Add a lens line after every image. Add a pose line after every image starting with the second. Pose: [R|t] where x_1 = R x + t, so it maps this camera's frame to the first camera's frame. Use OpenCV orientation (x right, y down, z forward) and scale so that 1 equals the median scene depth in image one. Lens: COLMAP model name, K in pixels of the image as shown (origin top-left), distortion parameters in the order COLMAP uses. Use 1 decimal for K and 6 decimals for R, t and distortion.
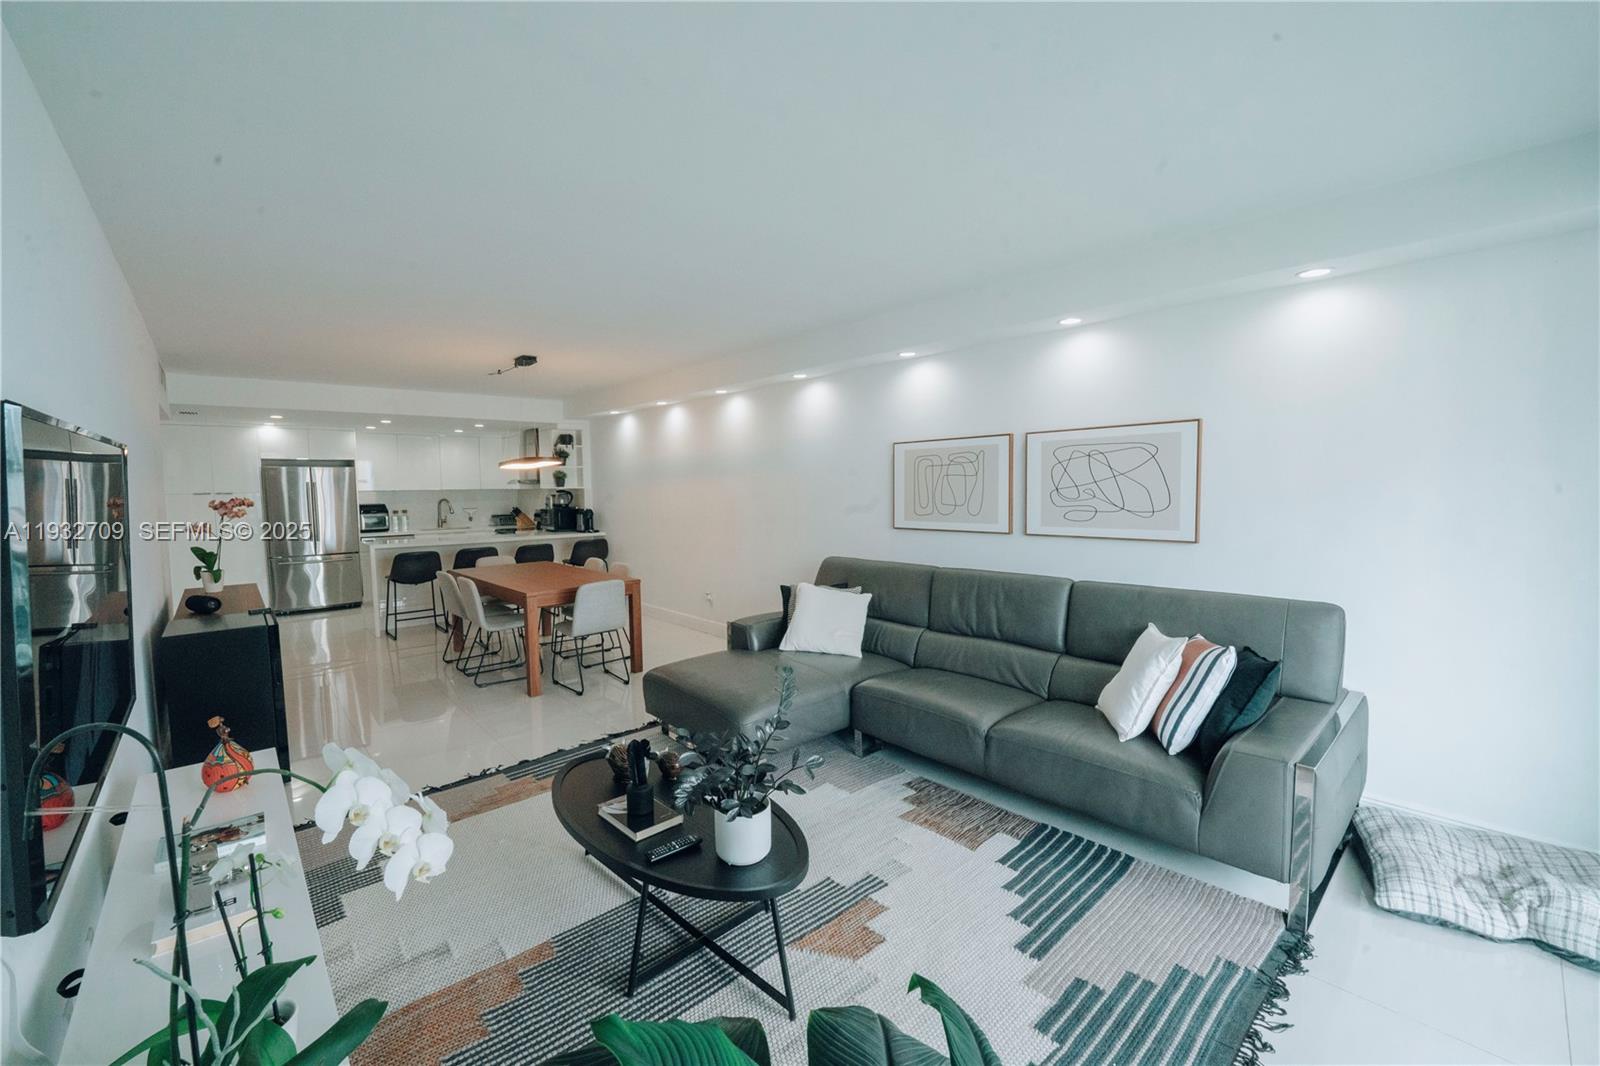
lens RADIAL K [[646.1, 0, 794.5], [0, 646.1, 530.3], [0, 0, 1]] dist [-0.018287, 0.002099]
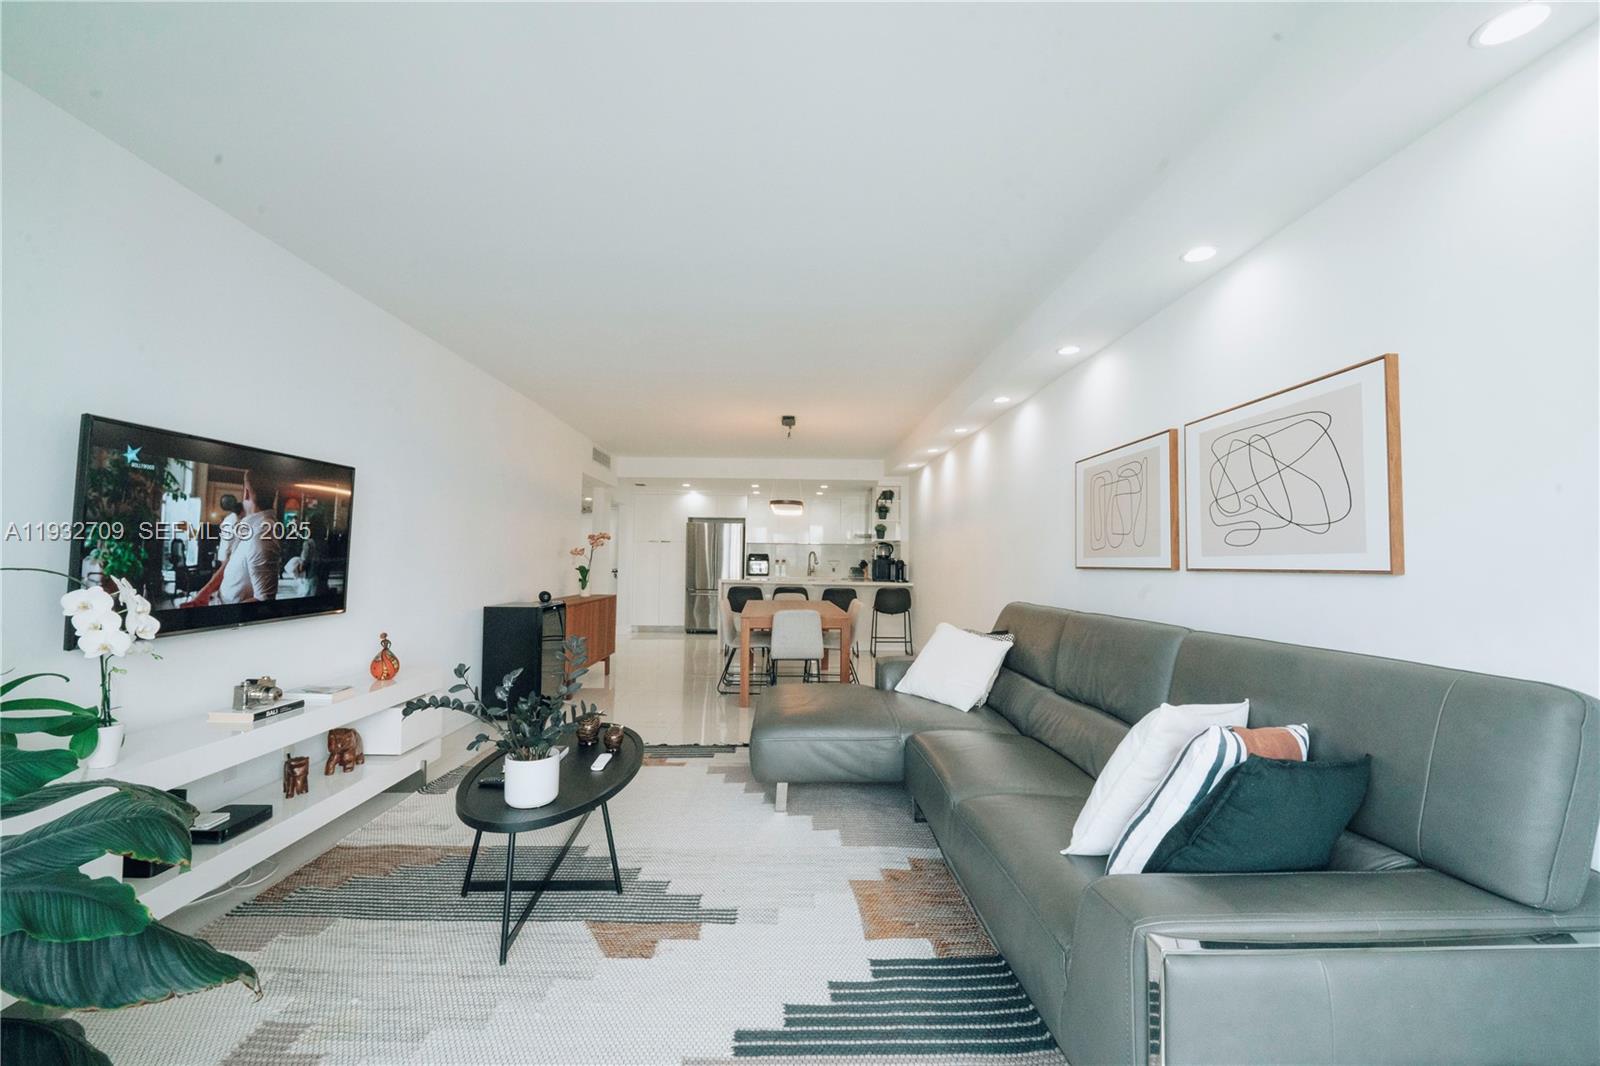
lens RADIAL K [[646.1, 0, 794.8], [0, 646.1, 535.6], [0, 0, 1]] dist [-0.018287, 0.002099]
pose [[0.759292, -0.002561, -0.650745, 0.452092], [-0.068010, 0.994204, -0.083267, 0.051792], [0.647187, 0.107481, 0.754717, 0.191049]]
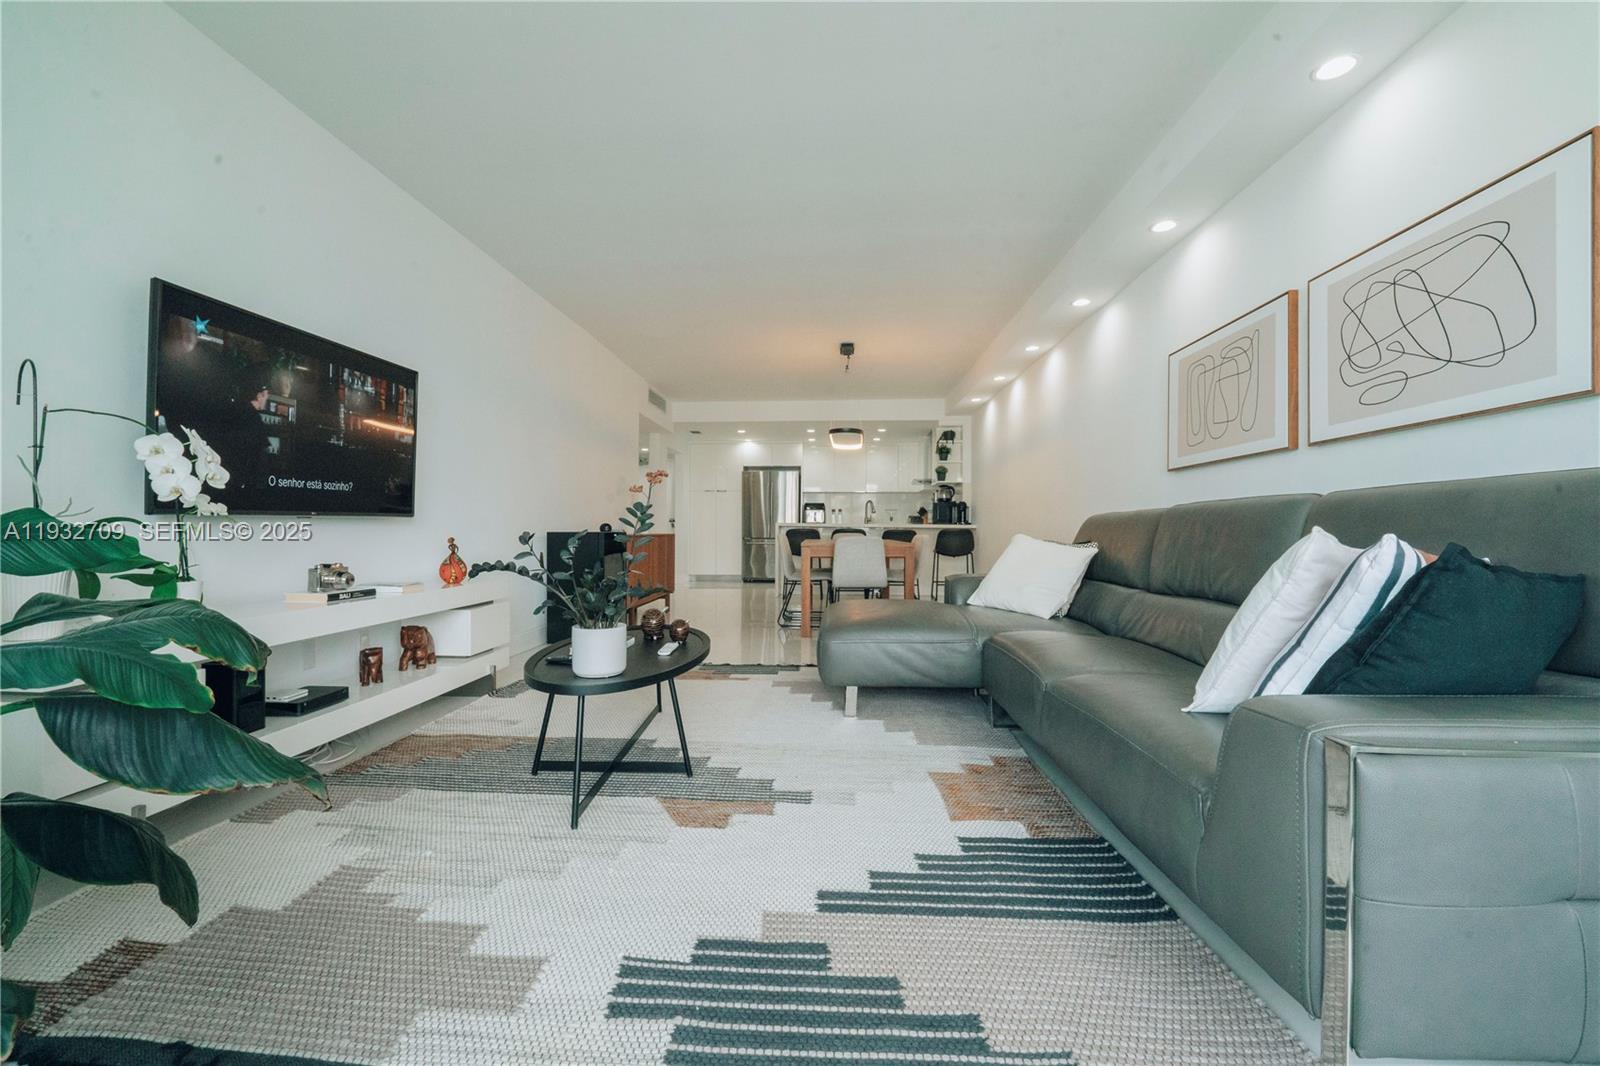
lens RADIAL K [[646.1, 0, 794.0], [0, 646.1, 533.1], [0, 0, 1]] dist [-0.018287, 0.002099]
pose [[0.703656, 0.020989, -0.710231, 0.415756], [-0.064256, 0.997348, -0.034187, 0.132631], [0.707629, 0.069693, 0.703139, 0.213572]]
